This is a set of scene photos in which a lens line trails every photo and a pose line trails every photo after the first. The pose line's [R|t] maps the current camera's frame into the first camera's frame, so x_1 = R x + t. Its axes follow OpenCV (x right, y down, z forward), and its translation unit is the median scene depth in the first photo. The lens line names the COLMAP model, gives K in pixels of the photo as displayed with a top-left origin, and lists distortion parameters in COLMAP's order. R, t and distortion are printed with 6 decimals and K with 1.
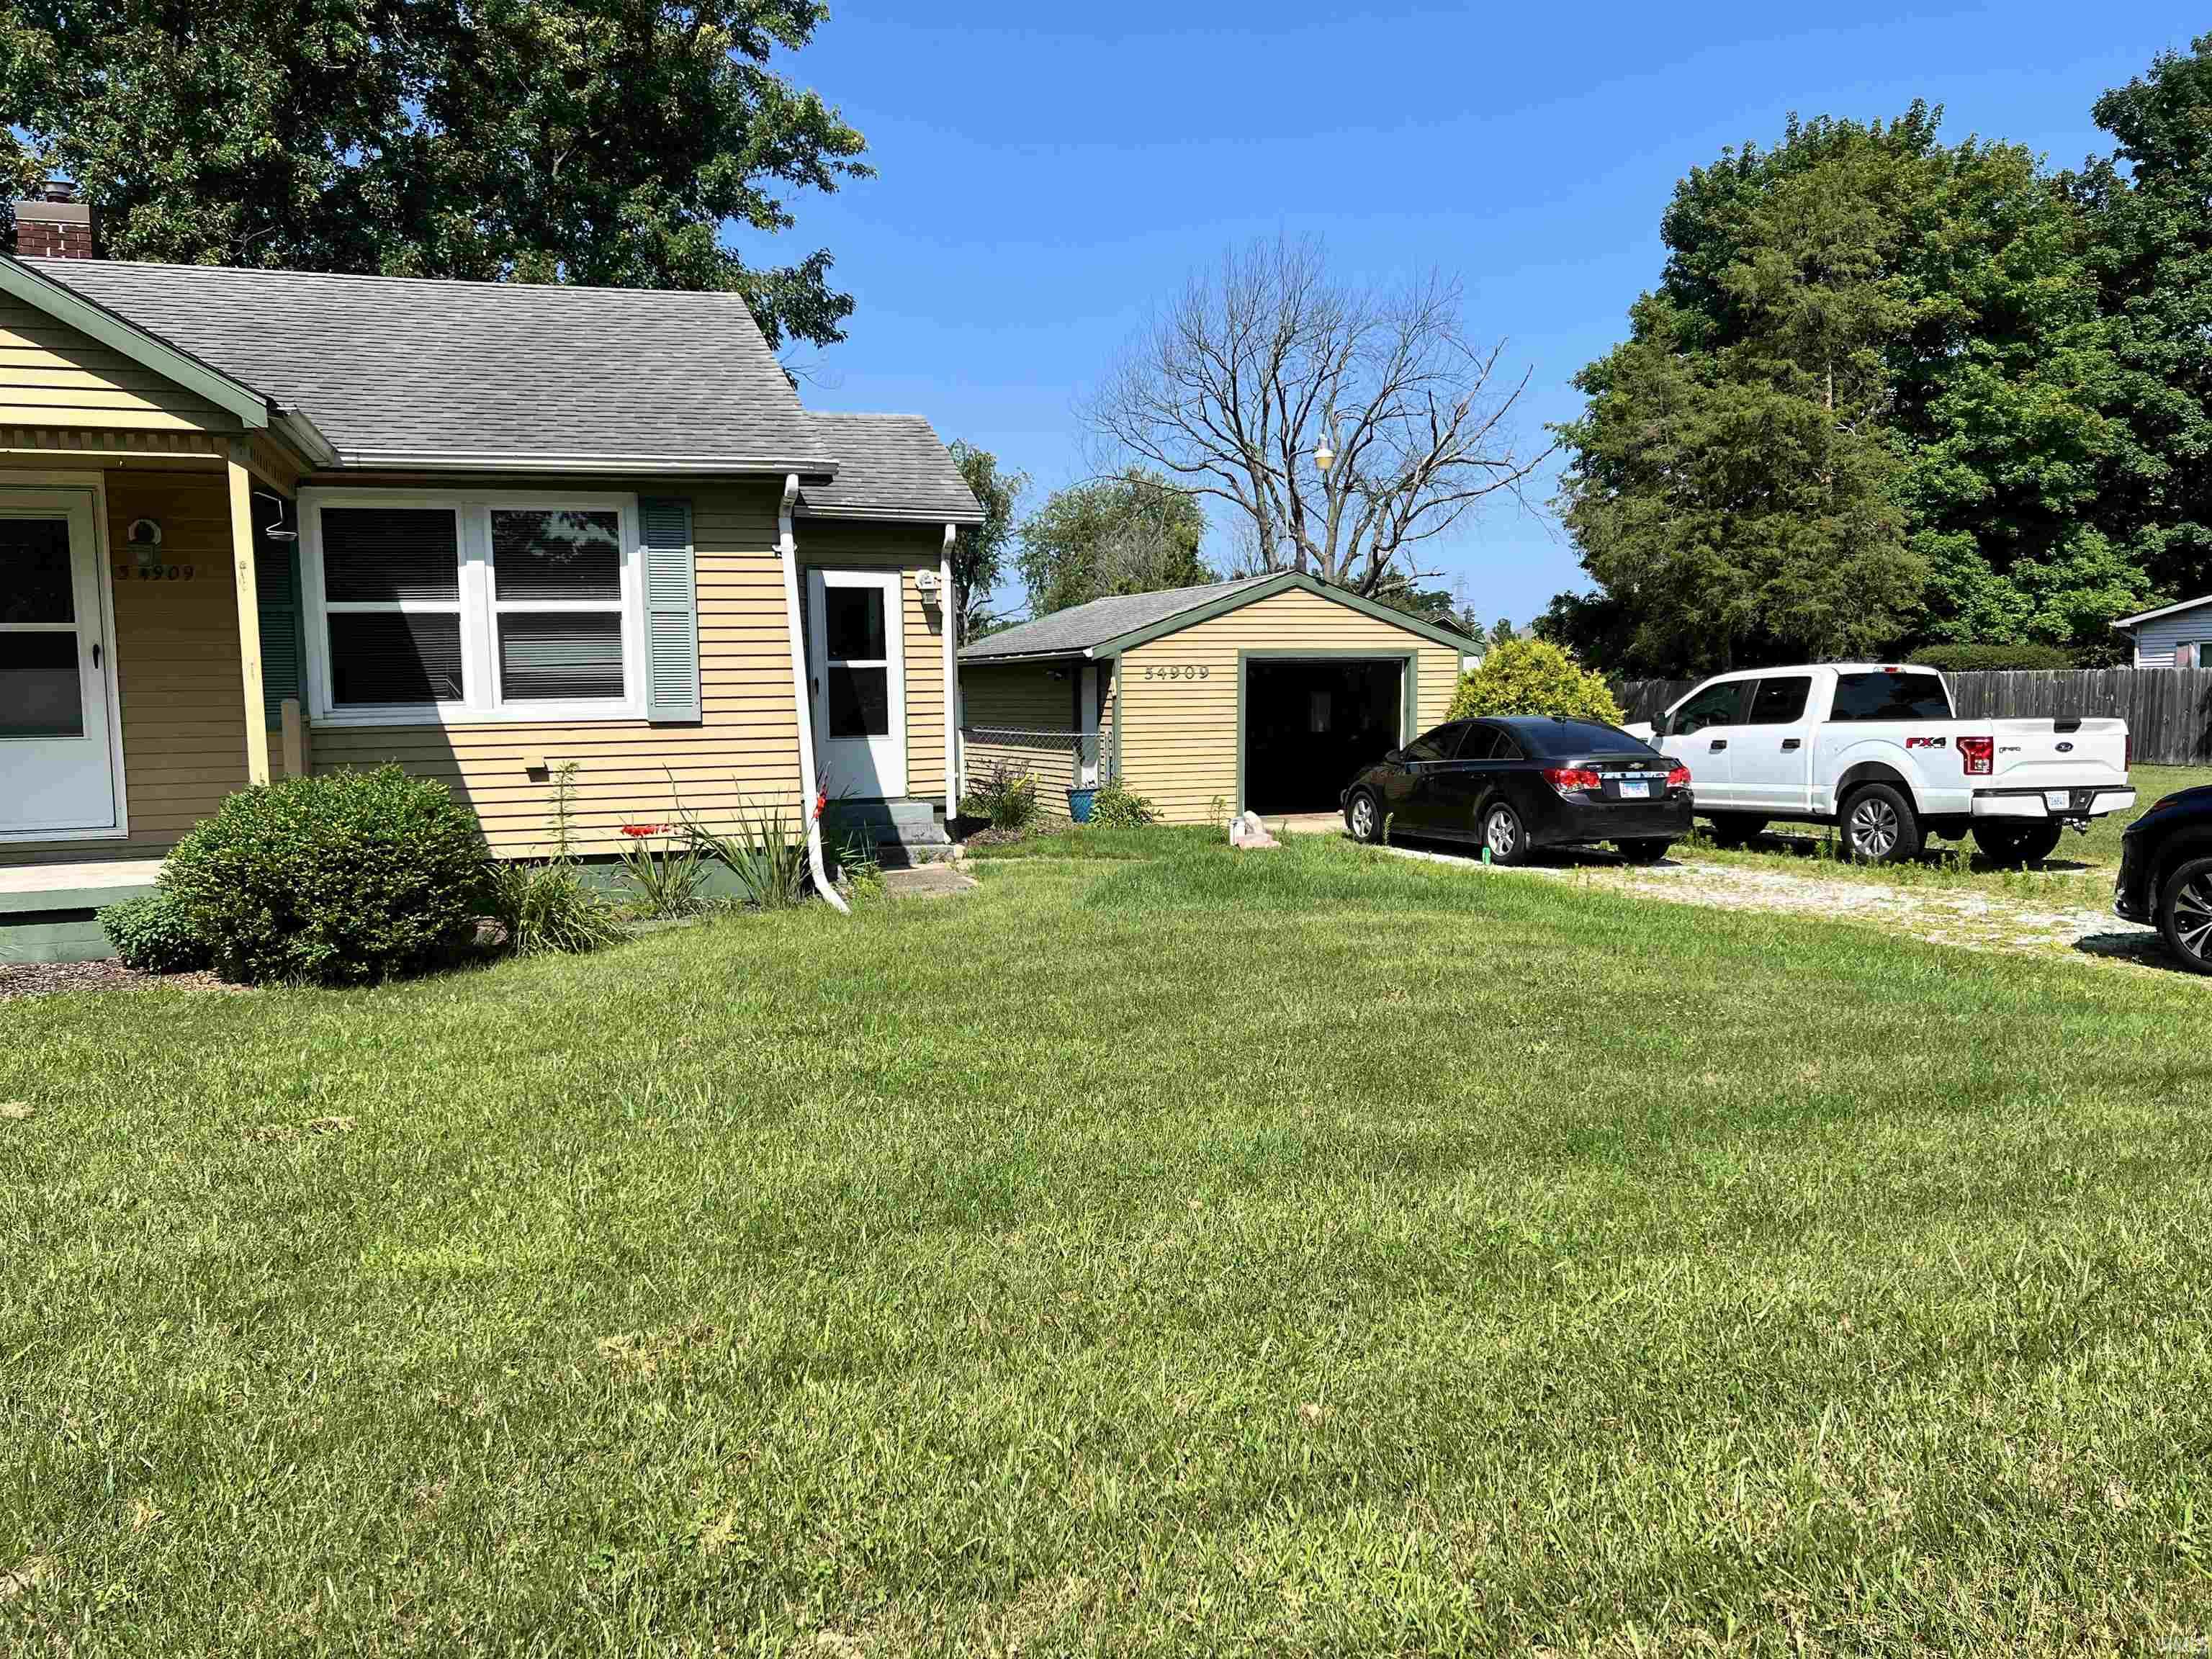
lens RADIAL K [[1668.4, 0, 1118.0], [0, 1668.4, 834.8], [0, 0, 1]] dist [0.072642, -0.088801]
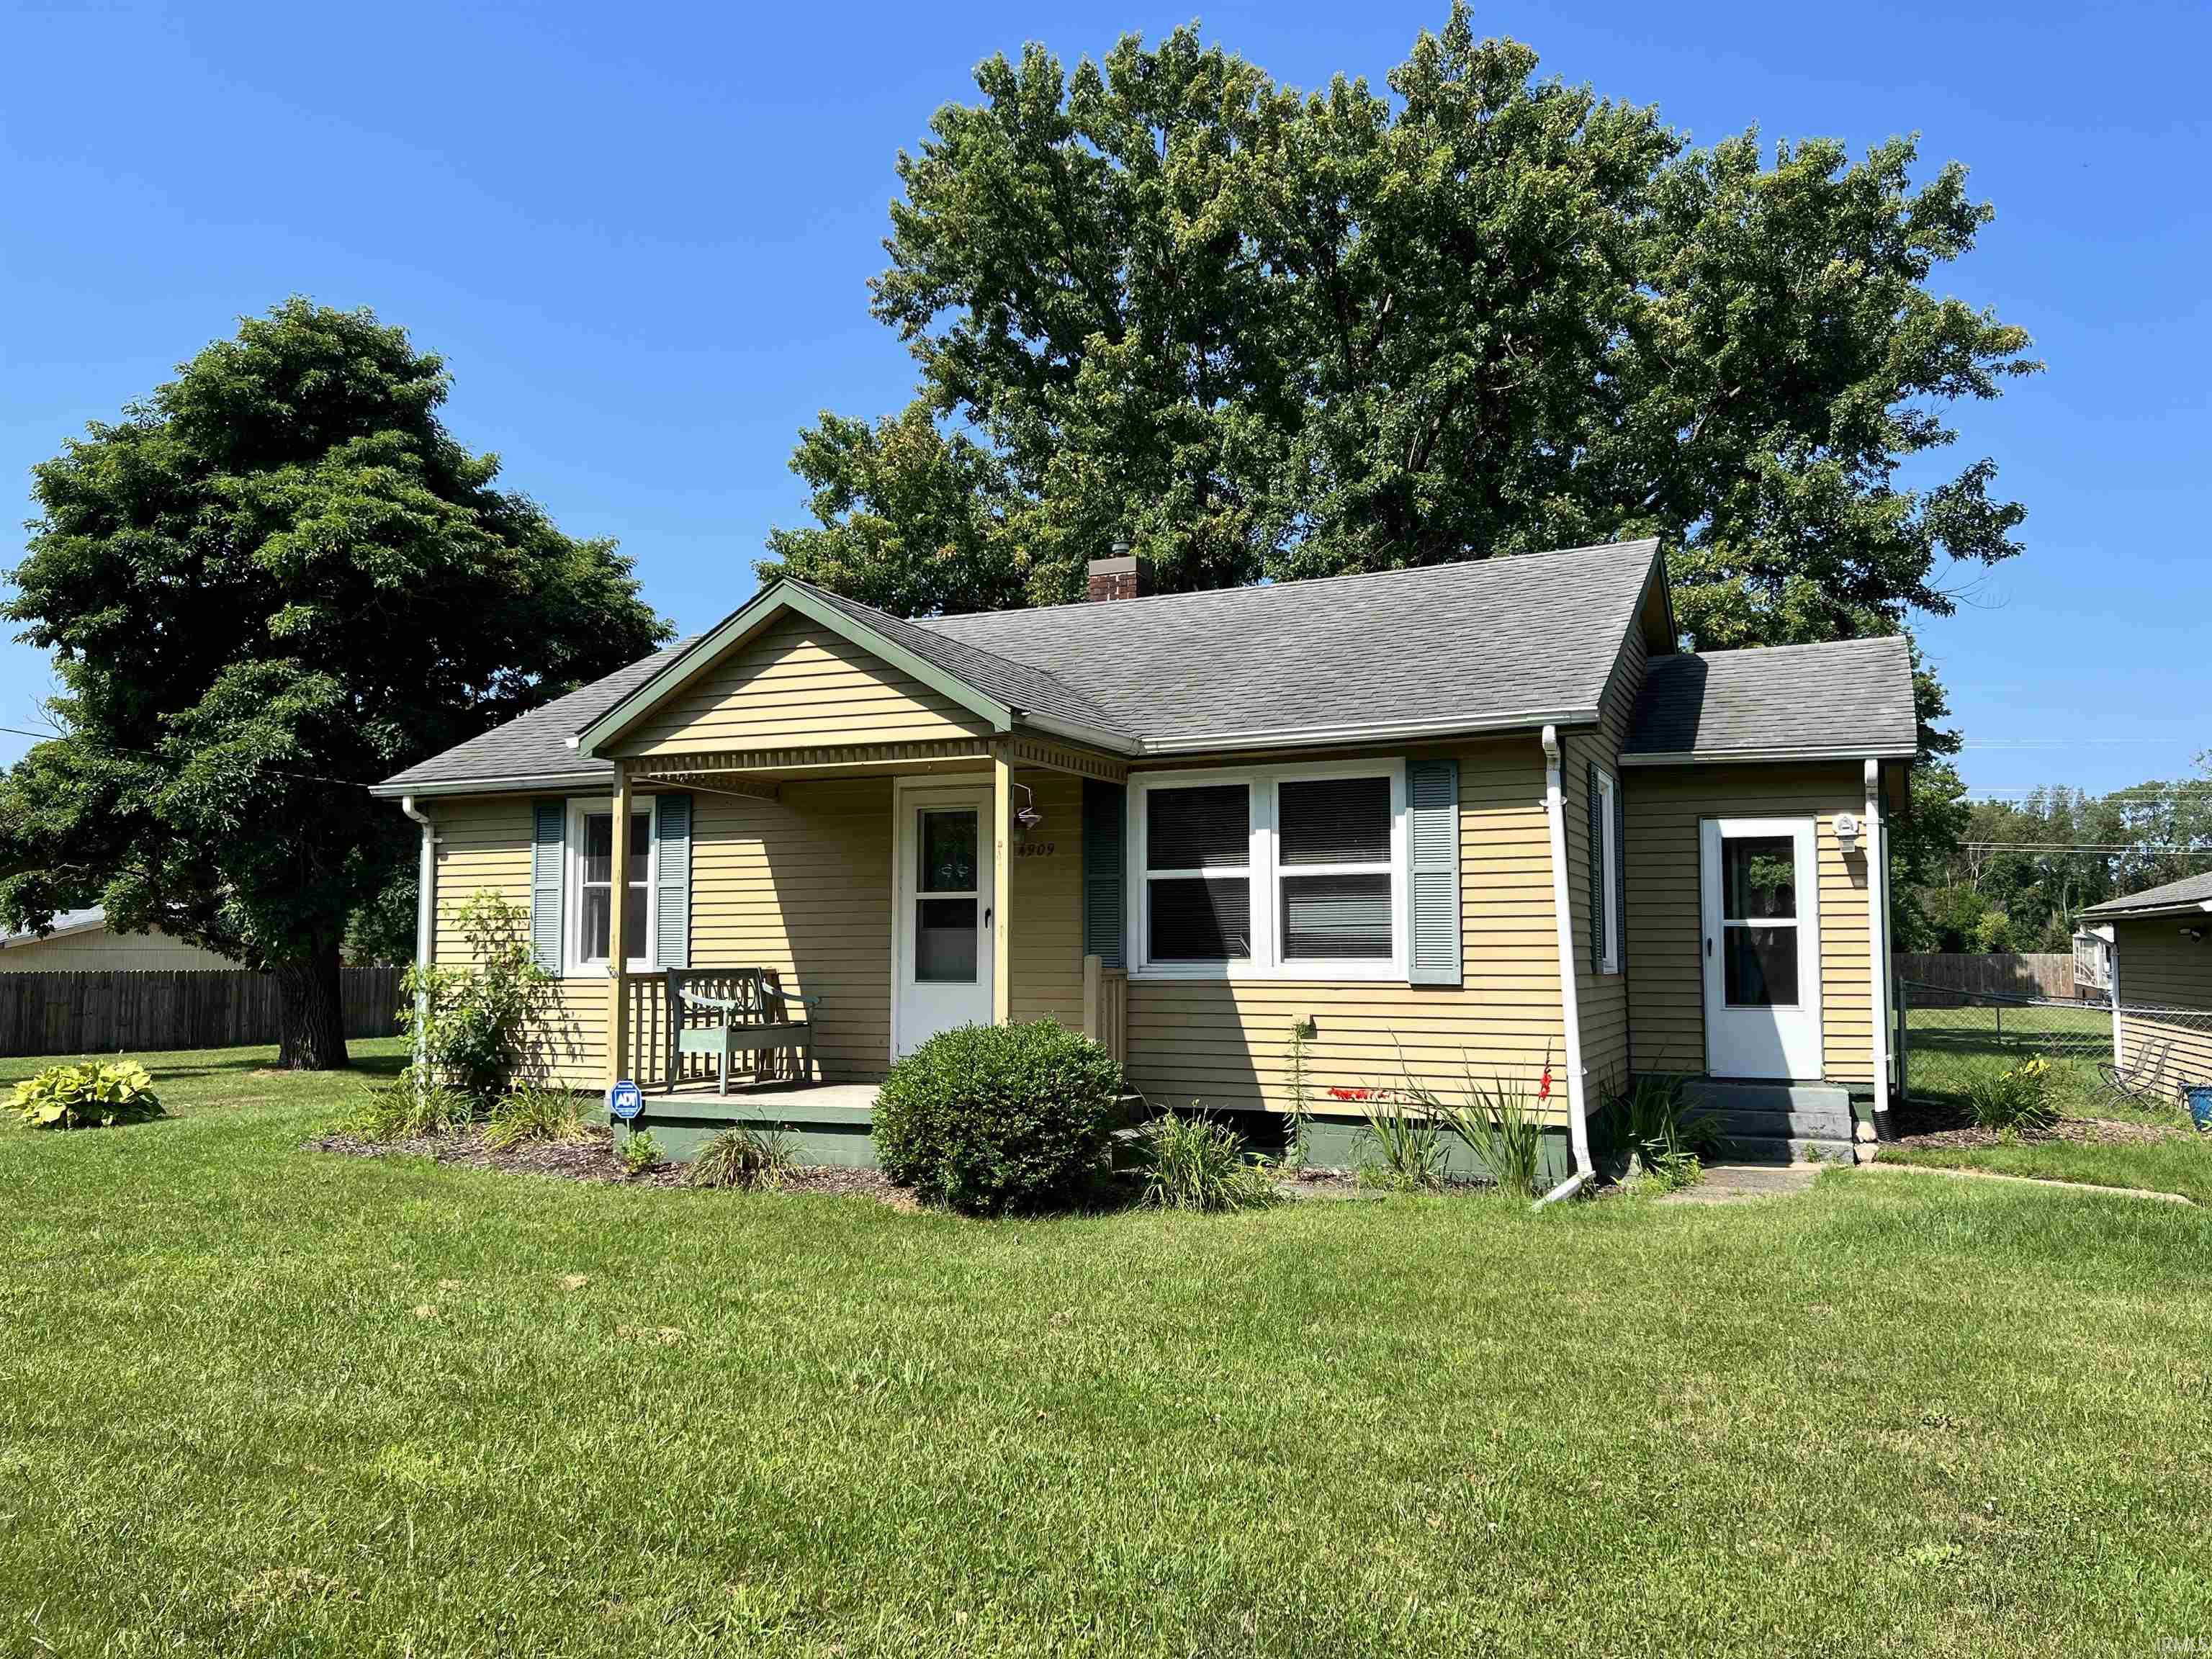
lens RADIAL K [[1668.4, 0, 1106.1], [0, 1668.4, 816.6], [0, 0, 1]] dist [0.072642, -0.088801]
pose [[0.723523, -0.038538, -0.689223, 0.206686], [-0.069997, 0.989198, -0.128792, -0.018995], [0.686742, 0.141428, 0.713011, 0.123004]]
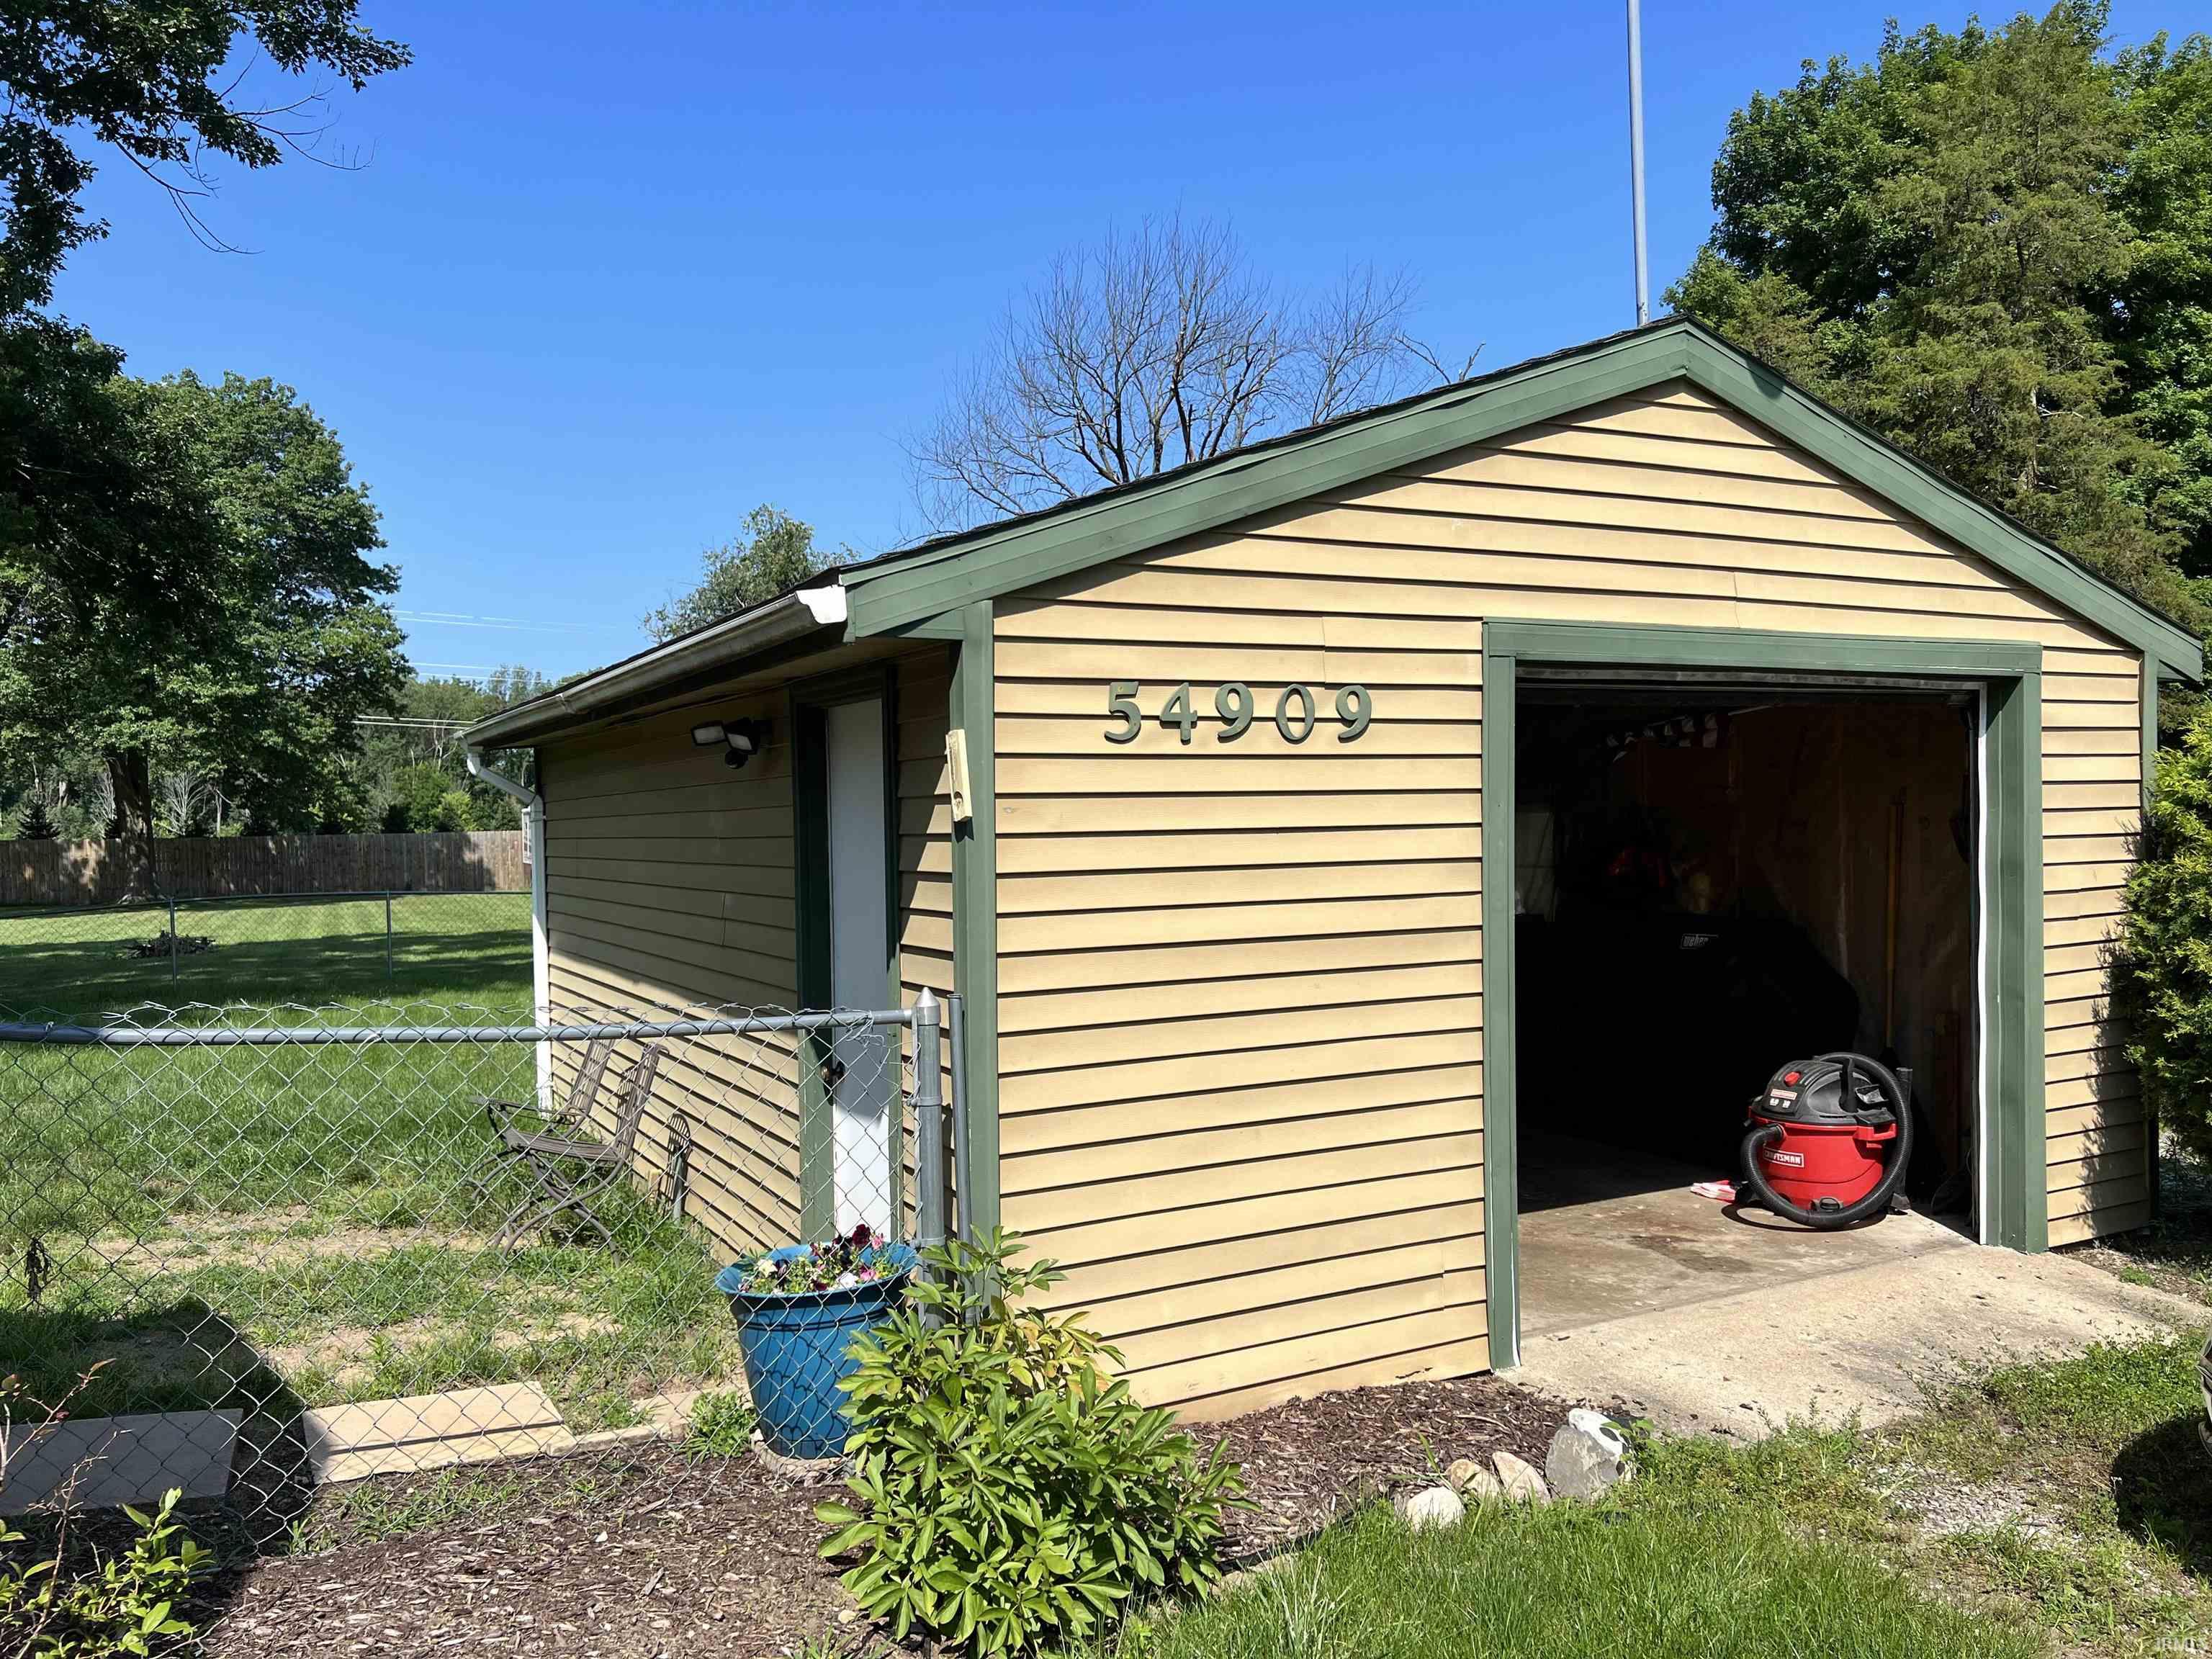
lens RADIAL K [[1668.4, 0, 1130.1], [0, 1668.4, 838.3], [0, 0, 1]] dist [0.072642, -0.088801]
pose [[0.995261, -0.008966, 0.096830, -0.002336], [0.016011, 0.997259, -0.072235, -0.089327], [-0.095917, 0.073443, 0.992676, 1.076768]]
